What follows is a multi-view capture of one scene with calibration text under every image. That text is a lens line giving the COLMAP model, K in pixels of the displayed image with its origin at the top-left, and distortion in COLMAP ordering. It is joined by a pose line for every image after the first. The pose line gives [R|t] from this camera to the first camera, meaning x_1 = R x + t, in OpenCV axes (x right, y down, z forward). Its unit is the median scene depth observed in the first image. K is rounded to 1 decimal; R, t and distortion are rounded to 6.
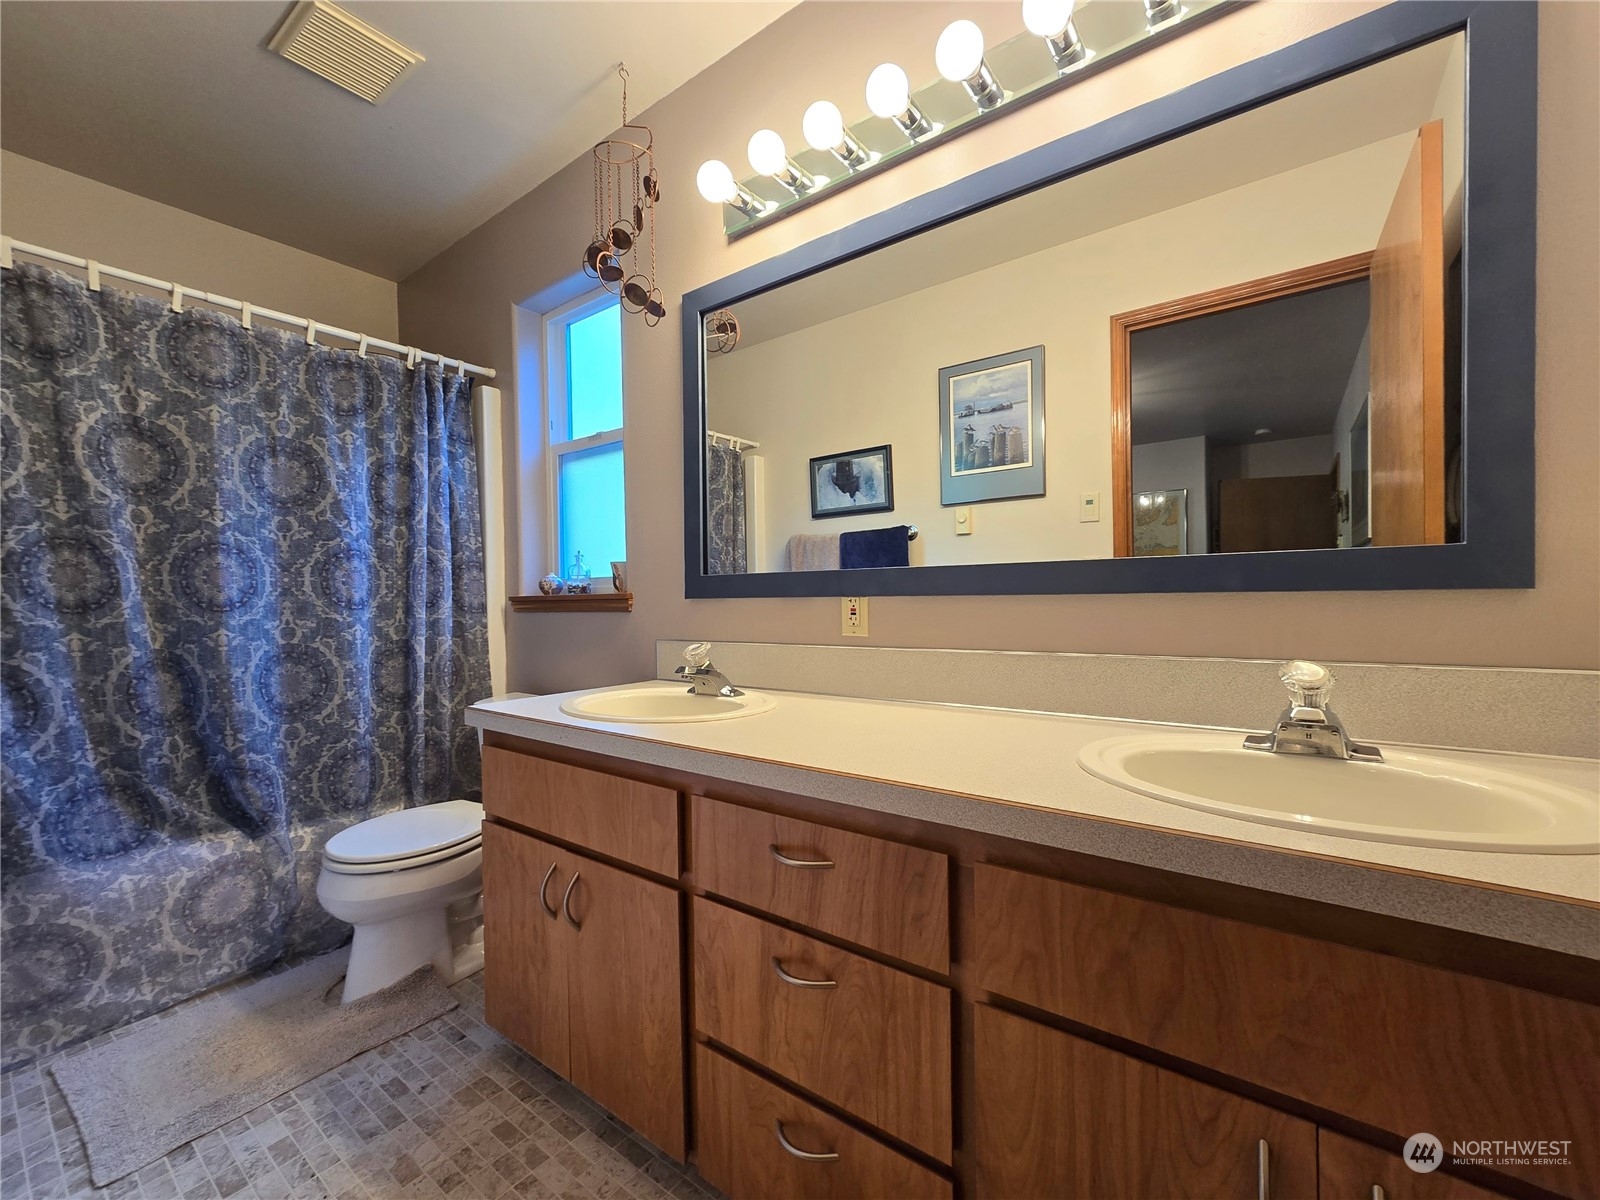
lens RADIAL K [[658.0, 0, 804.9], [0, 658.0, 599.6], [0, 0, 1]] dist [-0.000206, 0.001261]
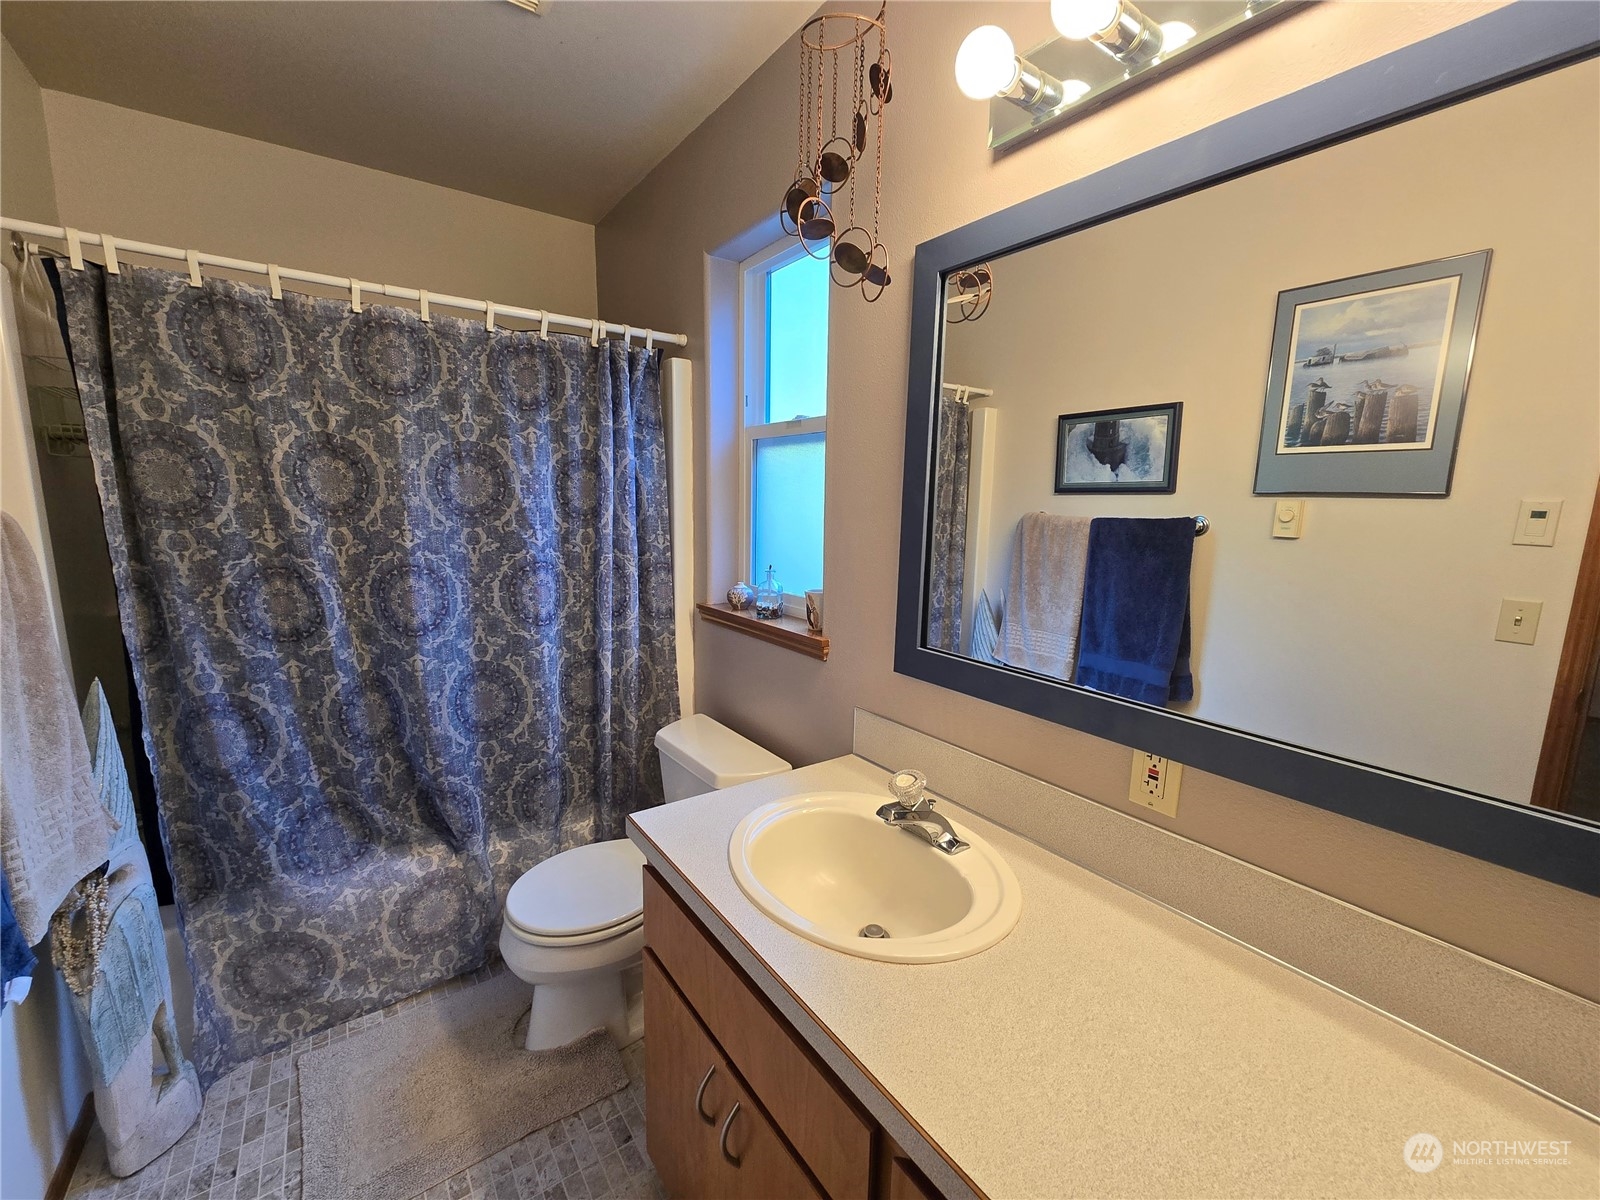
lens RADIAL K [[658.0, 0, 803.7], [0, 658.0, 603.7], [0, 0, 1]] dist [-0.000206, 0.001261]
pose [[0.953019, 0.083304, -0.291230, -0.067592], [-0.037879, 0.986669, 0.158272, -0.200815], [0.300532, -0.139804, 0.943470, 0.265392]]
